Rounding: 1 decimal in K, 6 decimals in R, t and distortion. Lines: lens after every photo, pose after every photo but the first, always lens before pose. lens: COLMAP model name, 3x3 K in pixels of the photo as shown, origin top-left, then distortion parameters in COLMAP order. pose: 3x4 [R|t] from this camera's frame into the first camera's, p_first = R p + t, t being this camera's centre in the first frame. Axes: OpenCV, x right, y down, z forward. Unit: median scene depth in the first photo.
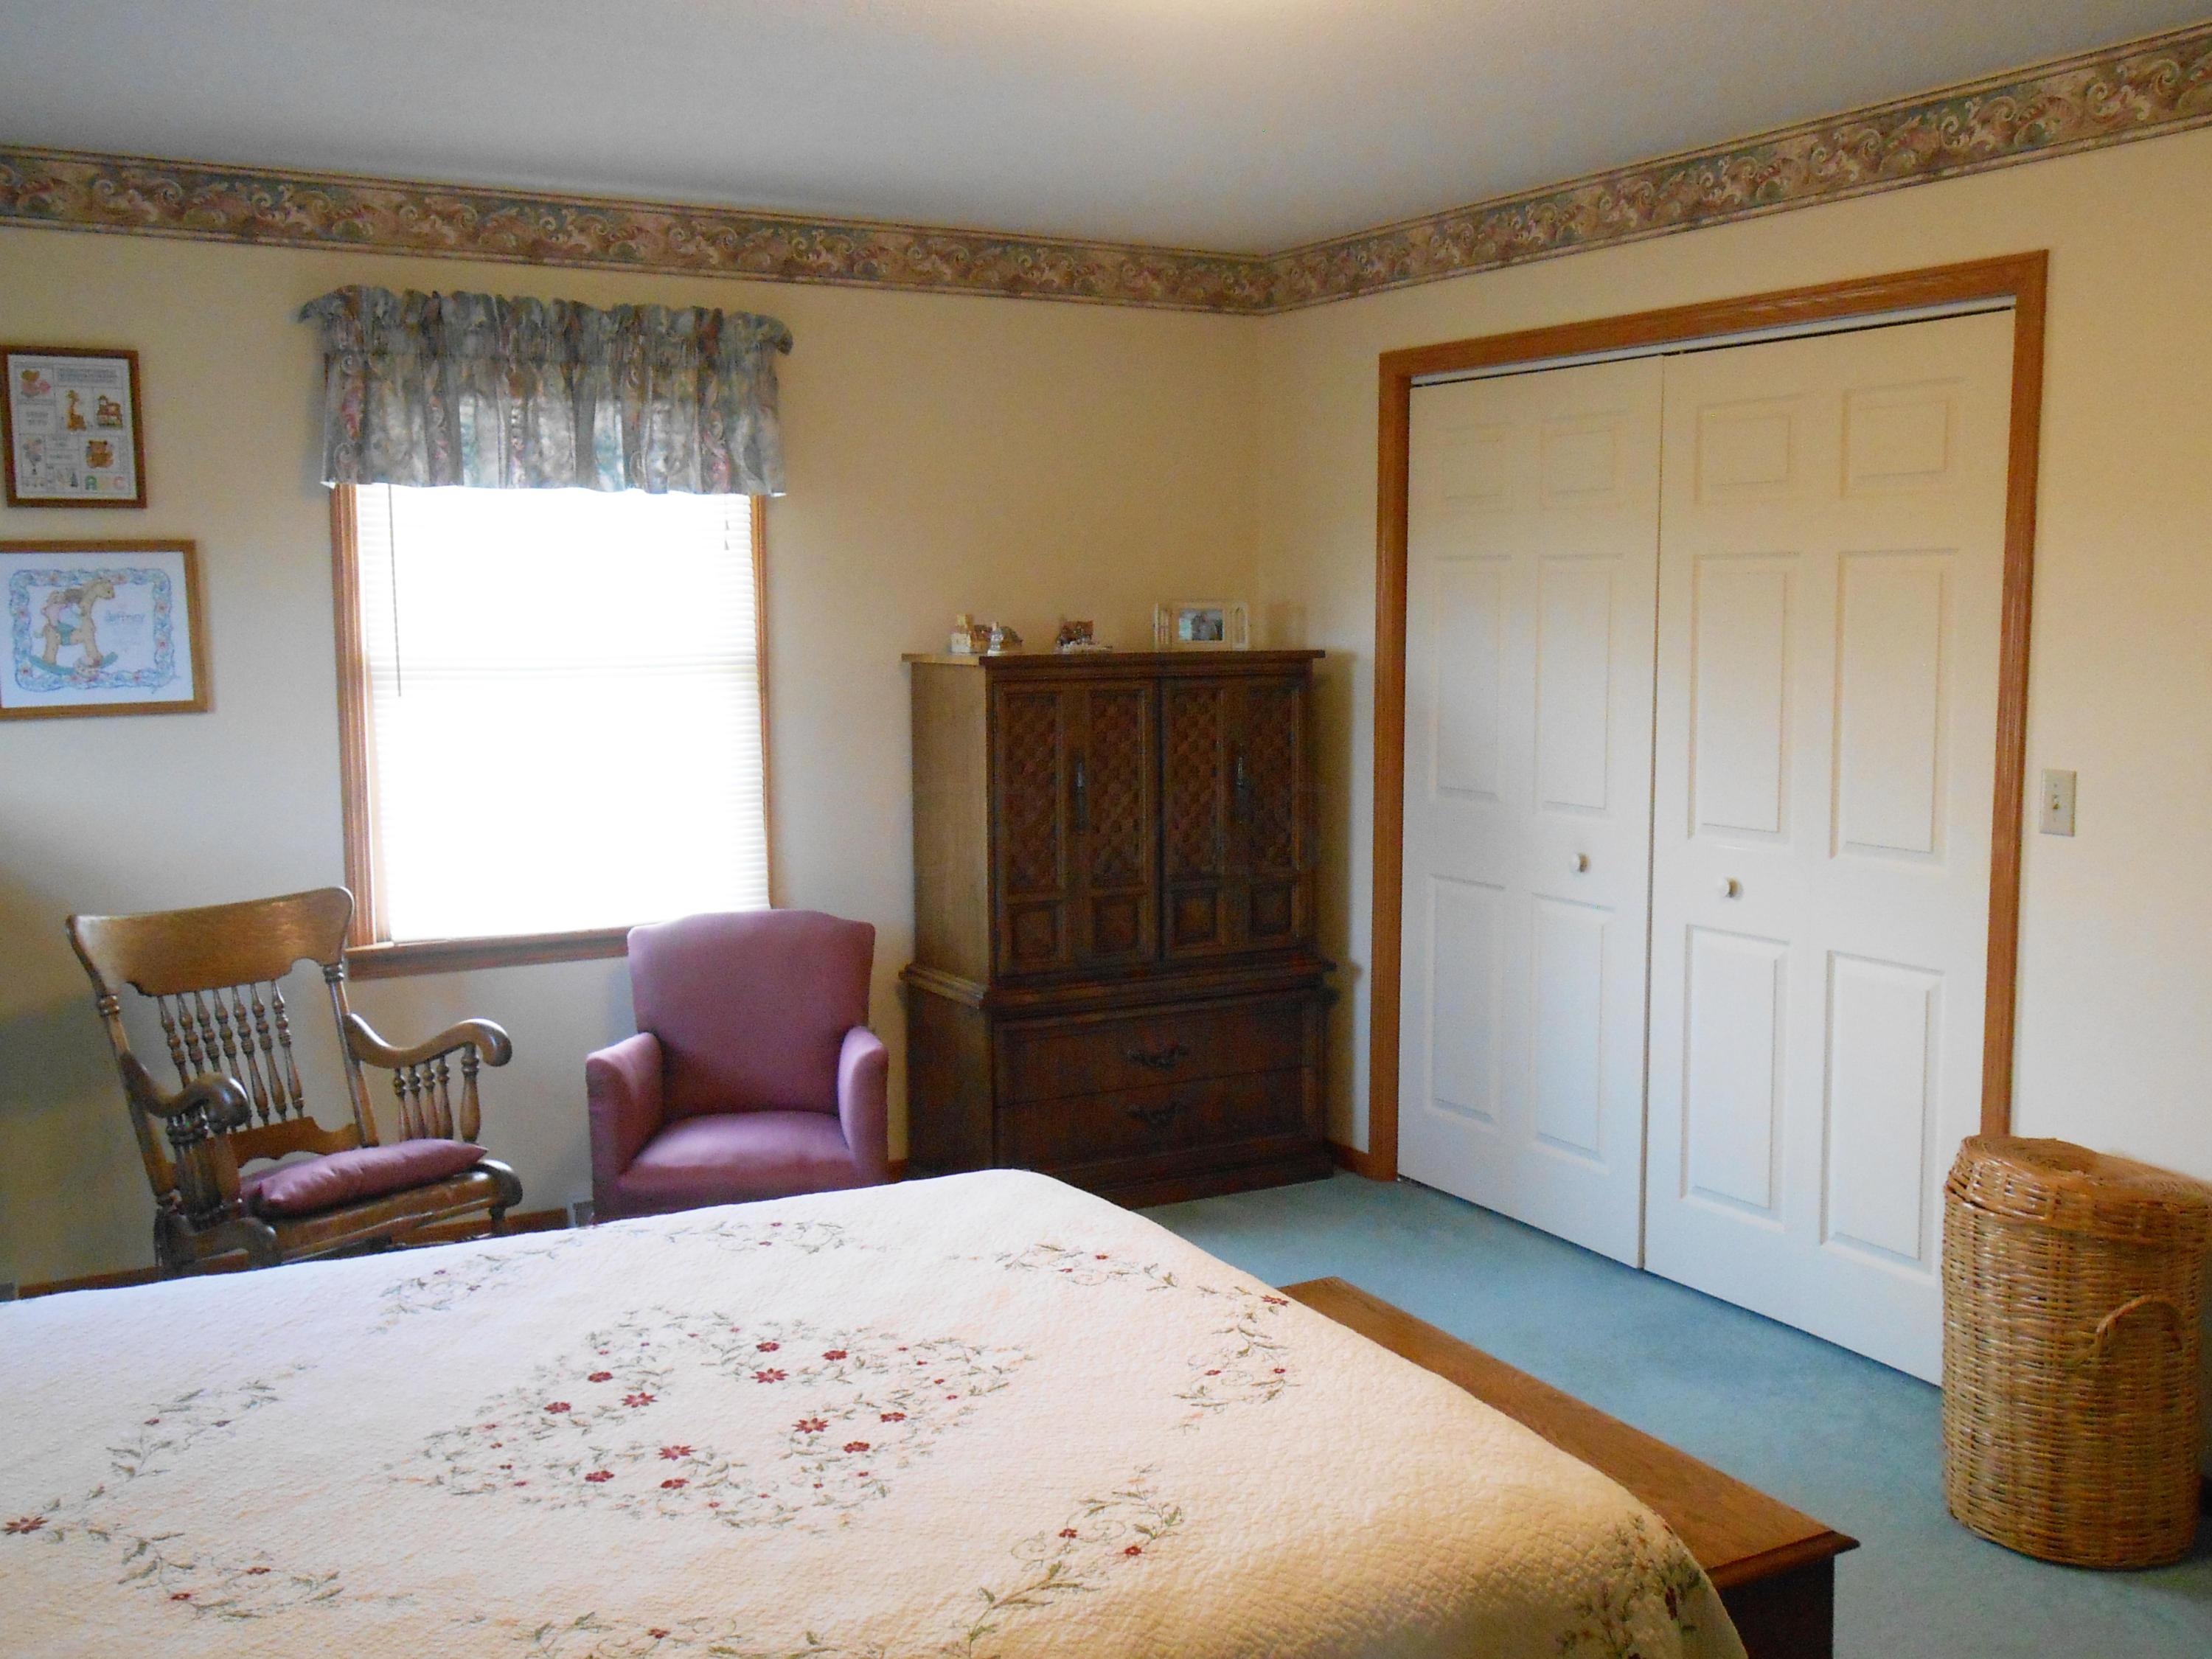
lens RADIAL K [[2219.7, 0, 1106.0], [0, 2219.7, 829.5], [0, 0, 1]] dist [0.002360, 0.013934]
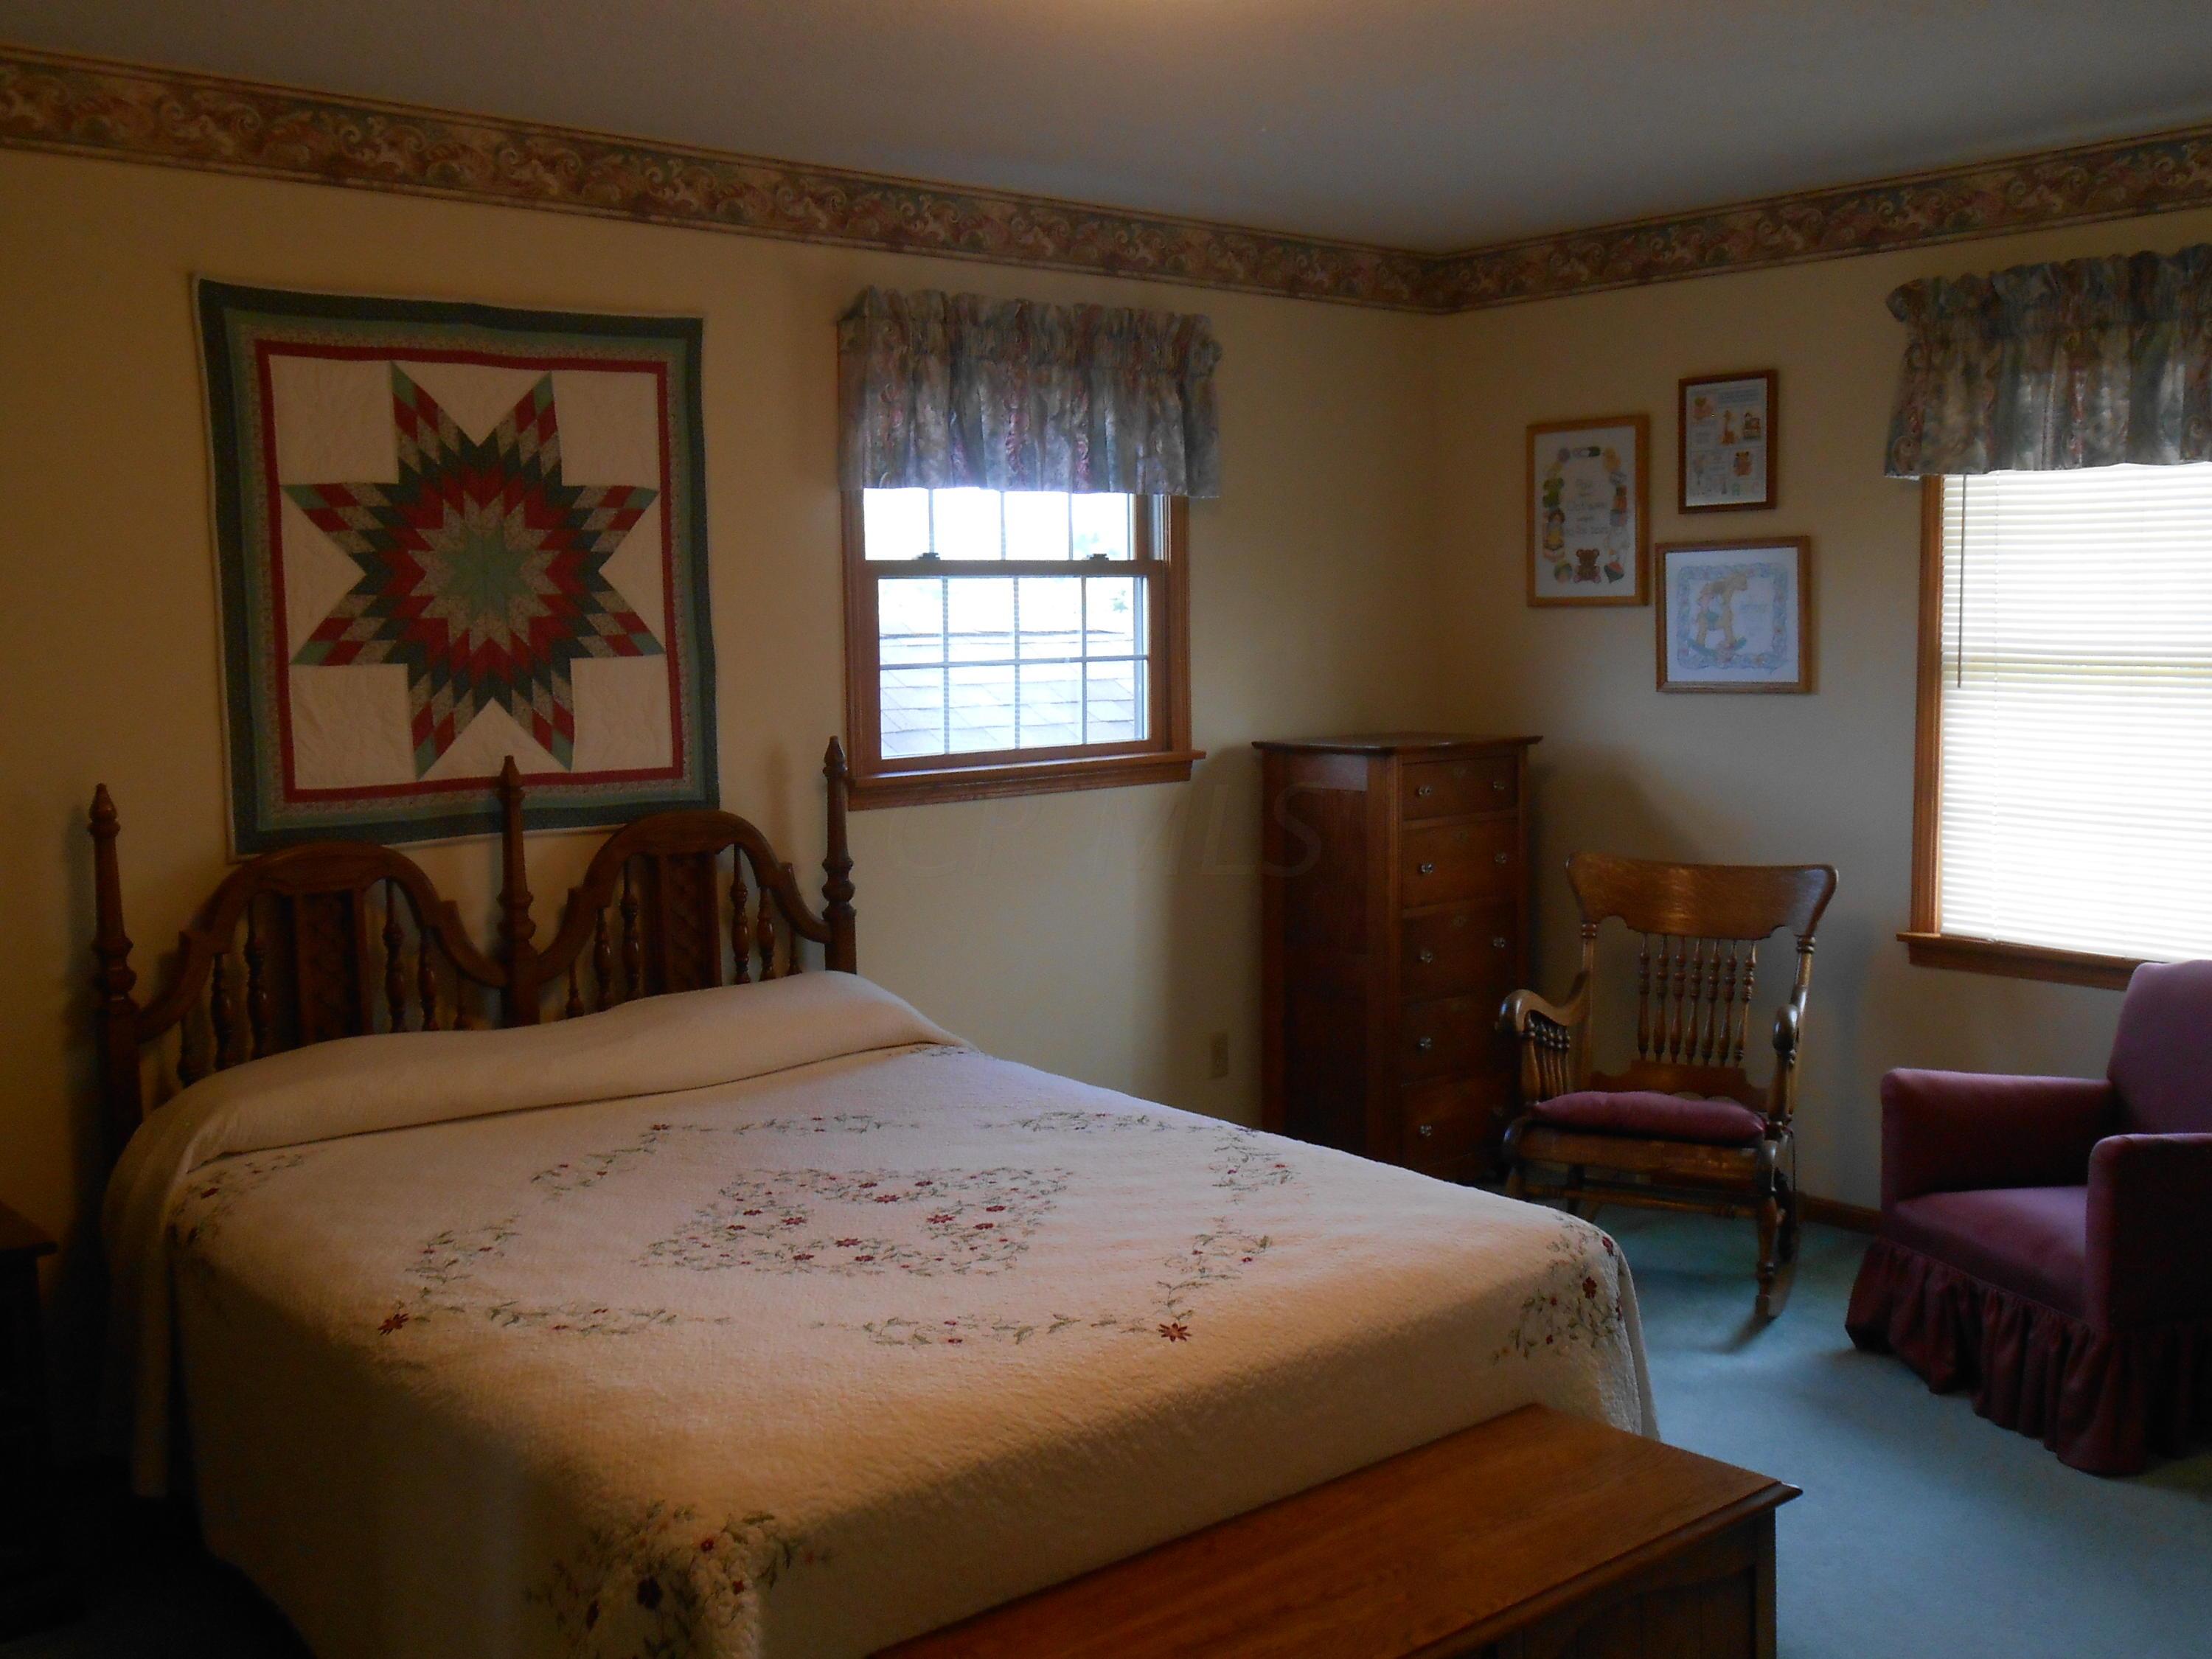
lens RADIAL K [[2157.7, 0, 1106.0], [0, 2157.7, 829.5], [0, 0, 1]] dist [0.007626, -0.003551]
pose [[0.189954, 0.107101, -0.975934, 0.591403], [-0.091146, 0.991663, 0.091087, -0.053599], [0.977553, 0.071650, 0.198132, 0.472599]]
